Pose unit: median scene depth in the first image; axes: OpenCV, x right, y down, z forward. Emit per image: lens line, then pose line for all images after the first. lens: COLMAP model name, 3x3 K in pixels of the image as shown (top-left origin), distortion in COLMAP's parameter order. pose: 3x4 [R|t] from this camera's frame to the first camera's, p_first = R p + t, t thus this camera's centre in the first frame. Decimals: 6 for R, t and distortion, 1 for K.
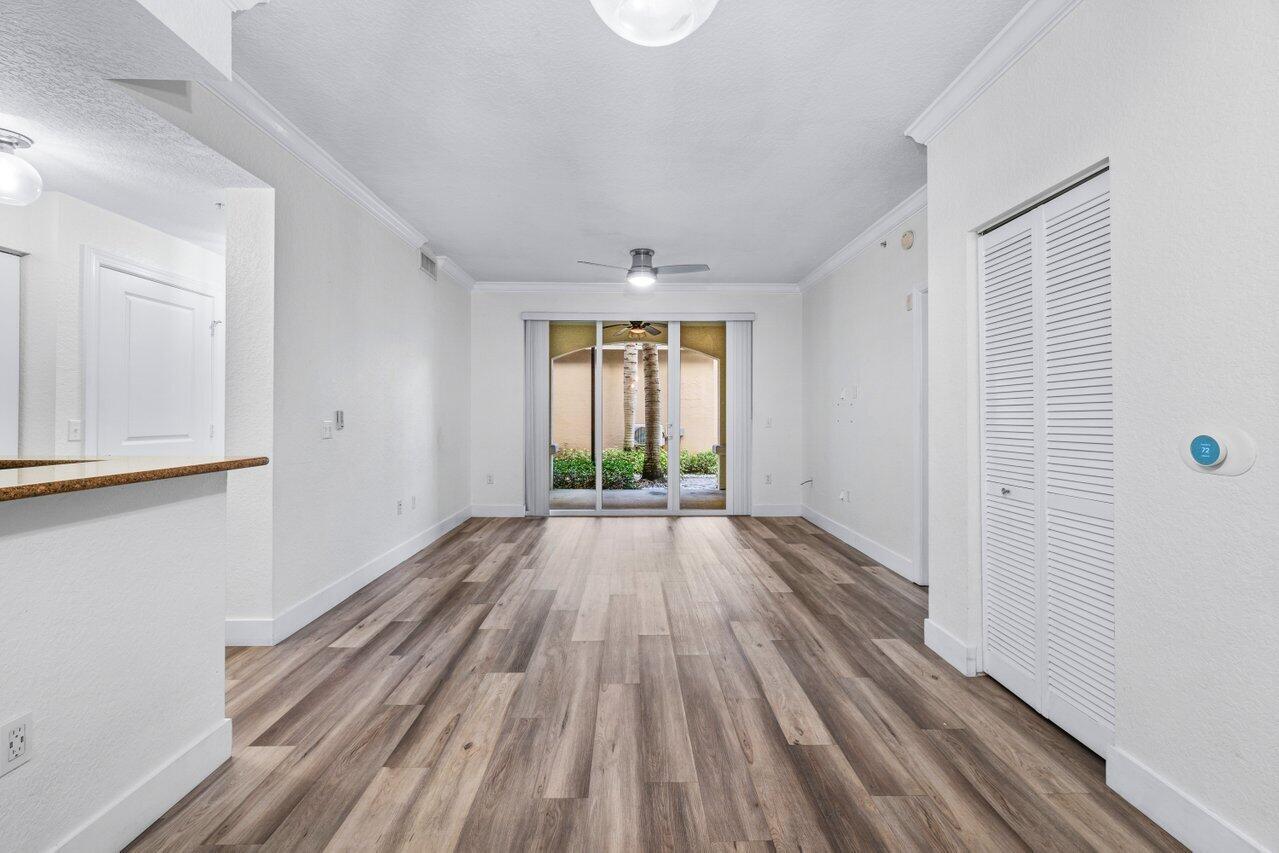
lens RADIAL K [[561.6, 0, 637.9], [0, 561.6, 418.3], [0, 0, 1]] dist [-0.009710, 0.001668]
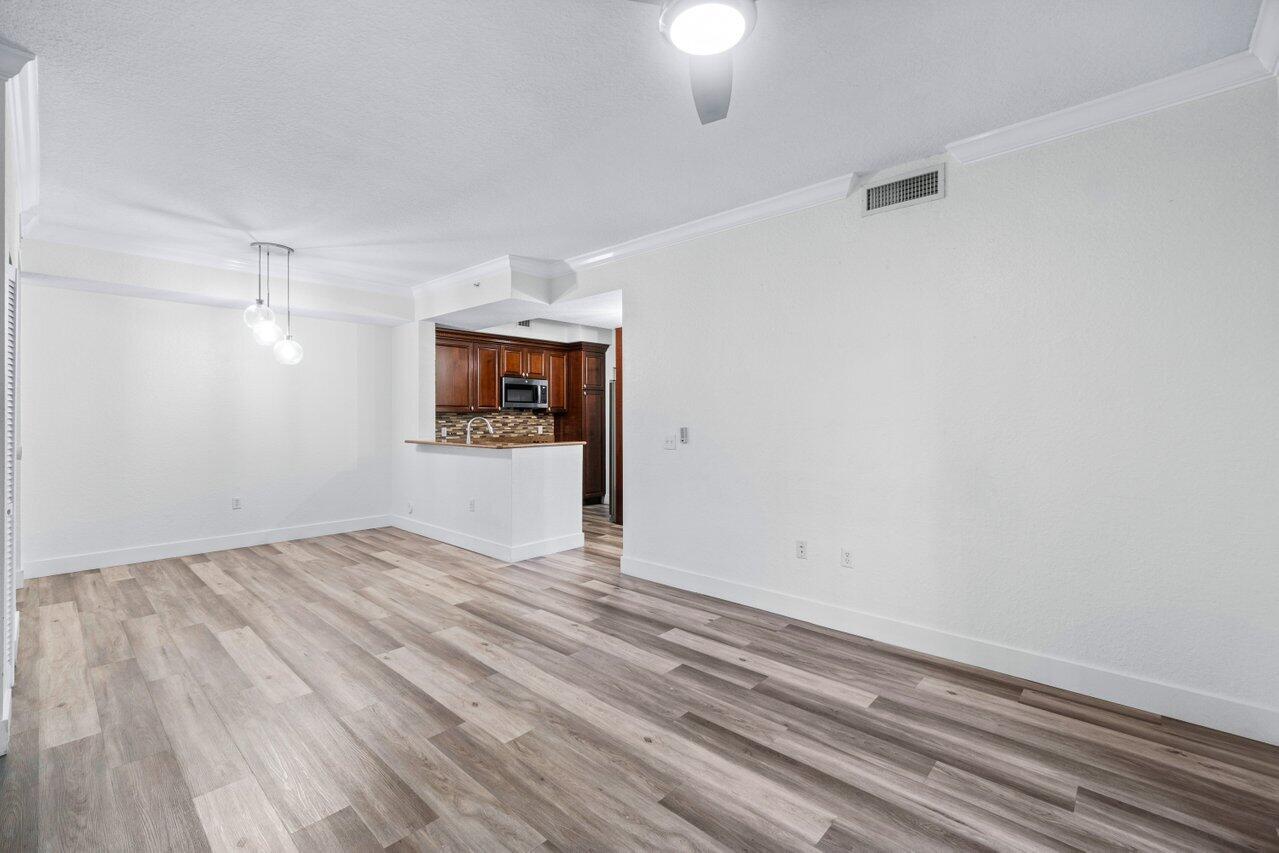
lens RADIAL K [[561.6, 0, 640.1], [0, 561.6, 418.2], [0, 0, 1]] dist [-0.009710, 0.001668]
pose [[-0.694627, -0.000380, -0.719370, 0.564059], [-0.005007, 0.999978, 0.004307, -0.053777], [0.719353, 0.006594, -0.694614, 2.577822]]
